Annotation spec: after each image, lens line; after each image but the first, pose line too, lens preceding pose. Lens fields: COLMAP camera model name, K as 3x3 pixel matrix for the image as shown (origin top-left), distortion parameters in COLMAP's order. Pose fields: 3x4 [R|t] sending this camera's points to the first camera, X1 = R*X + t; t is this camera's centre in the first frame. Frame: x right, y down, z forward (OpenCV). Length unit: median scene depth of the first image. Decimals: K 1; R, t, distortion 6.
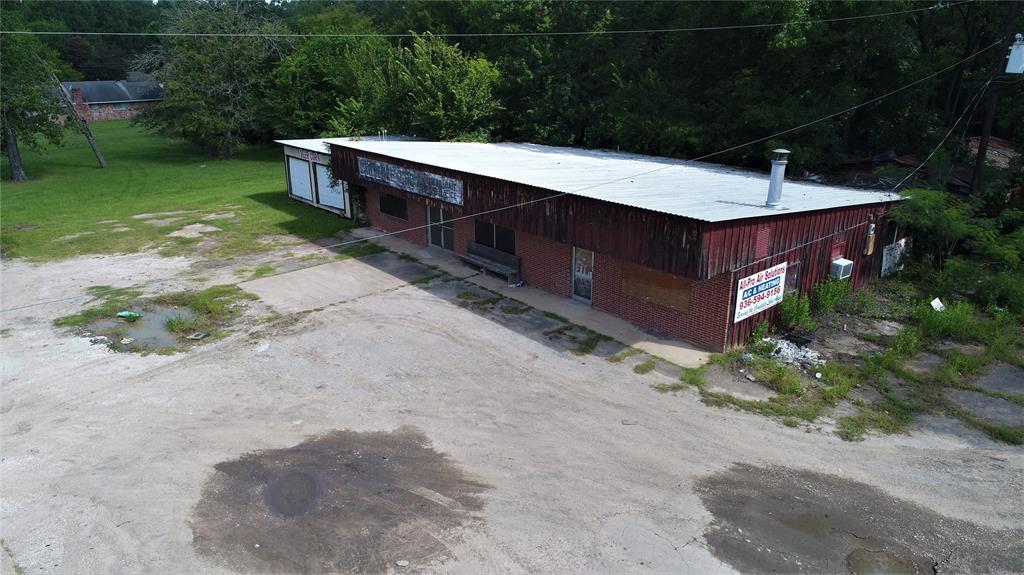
lens RADIAL K [[689.8, 0, 512.0], [0, 689.8, 287.5], [0, 0, 1]] dist [0.001654, 0.002417]
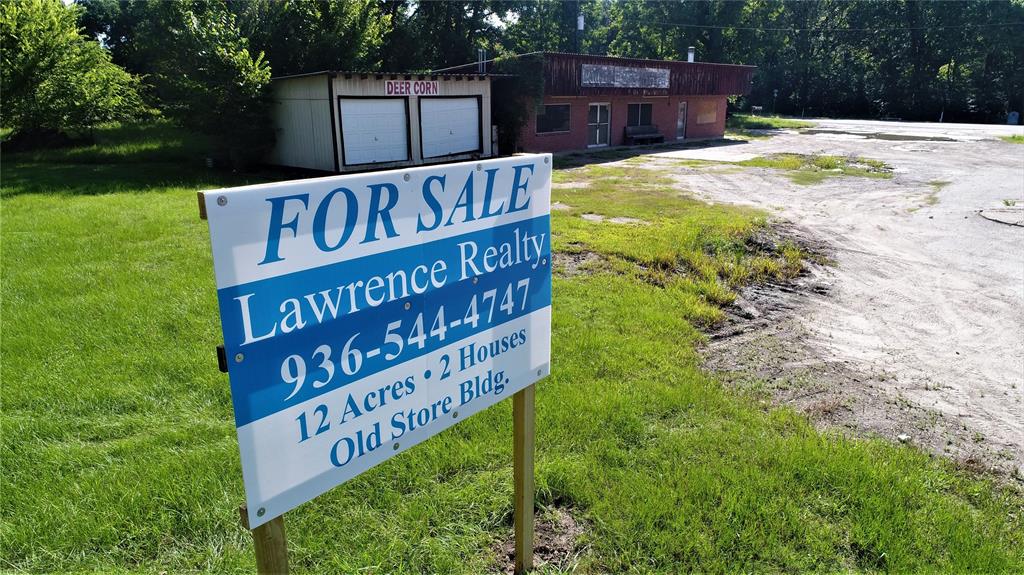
lens RADIAL K [[689.8, 0, 512.0], [0, 689.8, 287.5], [0, 0, 1]] dist [0.001654, 0.002417]
pose [[-0.146941, -0.272239, 0.950944, -1.759479], [0.319485, 0.896789, 0.306103, -0.344272], [-0.936129, 0.348791, -0.044799, 1.813268]]
